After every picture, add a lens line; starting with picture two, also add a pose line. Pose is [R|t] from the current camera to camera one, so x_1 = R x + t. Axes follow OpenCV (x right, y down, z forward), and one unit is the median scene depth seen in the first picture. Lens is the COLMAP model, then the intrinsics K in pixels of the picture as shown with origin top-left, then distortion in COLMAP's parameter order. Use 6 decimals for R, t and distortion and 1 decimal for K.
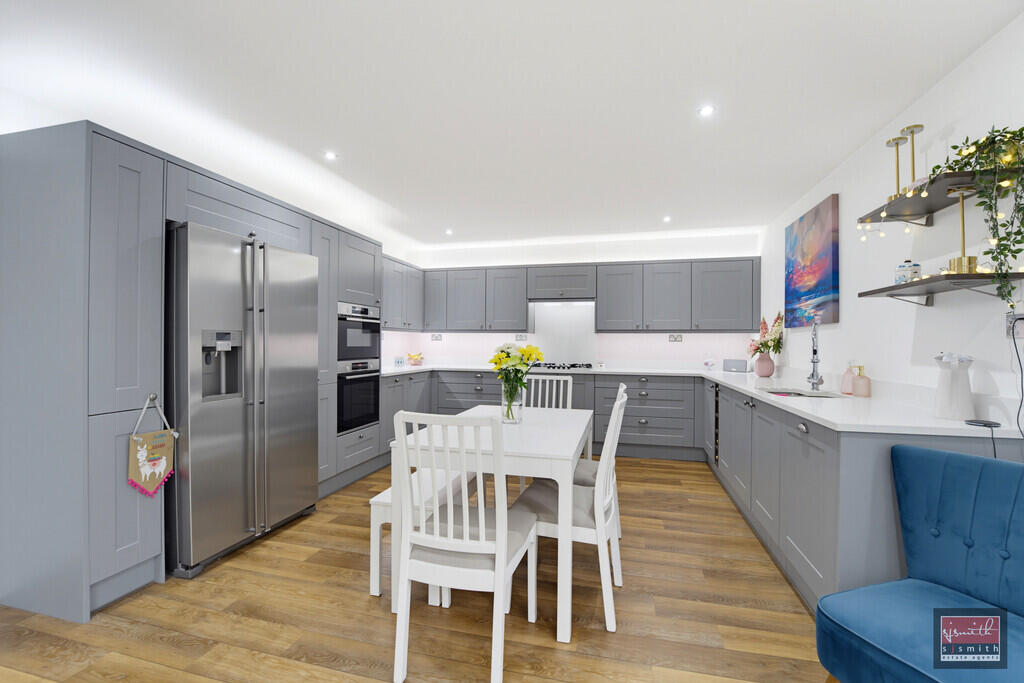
lens RADIAL K [[433.8, 0, 512.0], [0, 433.8, 341.5], [0, 0, 1]] dist [-0.001506, -0.000215]
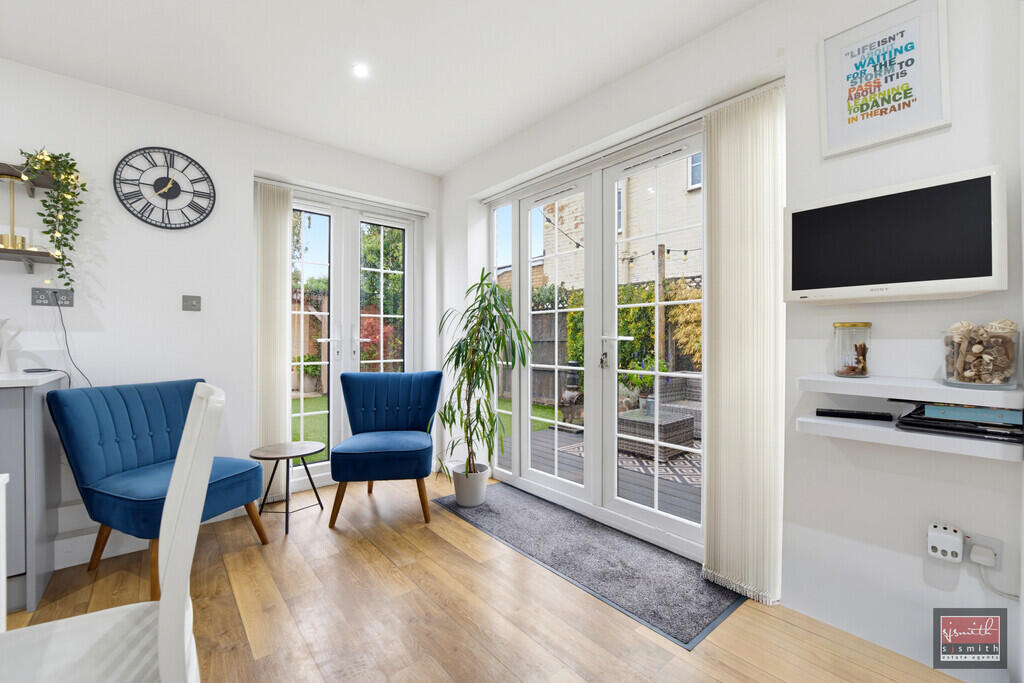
lens RADIAL K [[433.8, 0, 512.0], [0, 433.8, 341.5], [0, 0, 1]] dist [-0.001506, -0.000215]
pose [[-0.807306, -0.013671, 0.589975, -0.374171], [-0.013495, 0.999898, 0.004705, 0.034955], [-0.589979, -0.004163, -0.807408, 0.541694]]
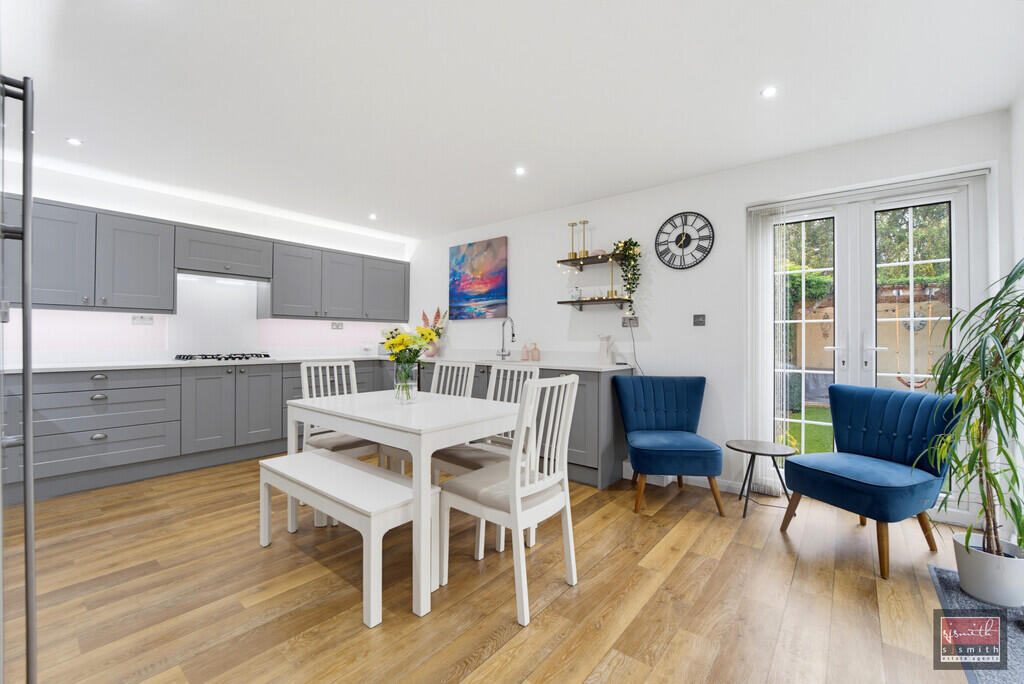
lens RADIAL K [[439.1, 0, 506.6], [0, 439.1, 338.0], [0, 0, 1]] dist [-0.001127, -0.000120]
pose [[0.425188, -0.001199, 0.905104, -0.585016], [-0.006126, 0.999972, 0.004202, 0.020831], [-0.905084, -0.007331, 0.425169, 0.253343]]
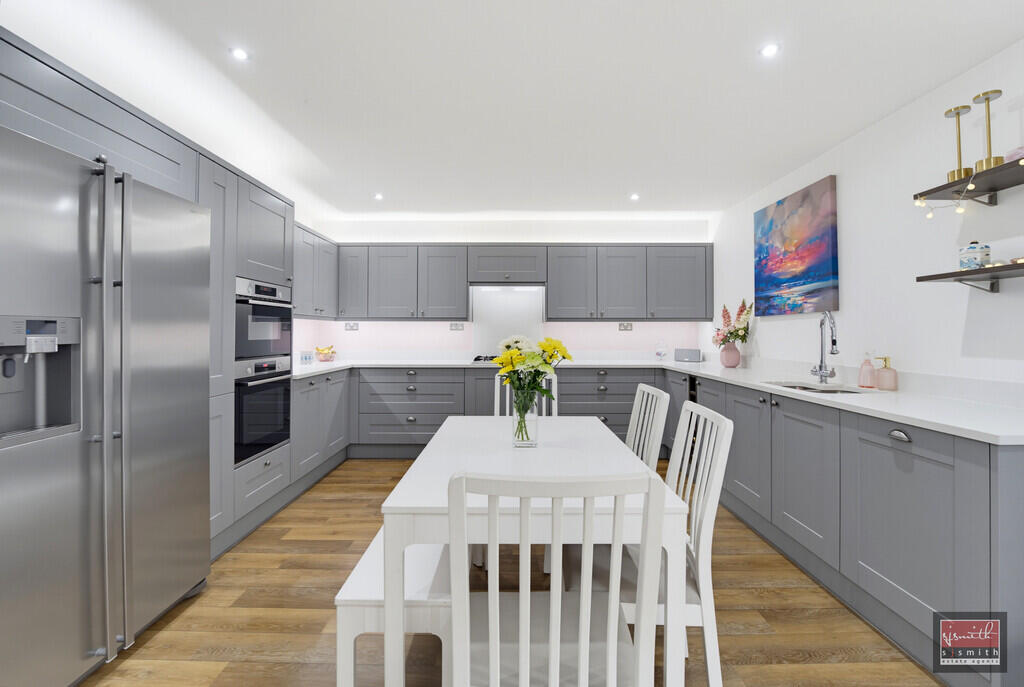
lens RADIAL K [[434.2, 0, 506.3], [0, 434.2, 324.8], [0, 0, 1]] dist [-0.002385, -0.004507]
pose [[0.970359, -0.001334, 0.241664, -0.145951], [0.004254, 0.999924, -0.011562, -0.003917], [-0.241630, 0.012247, 0.970291, 0.211083]]
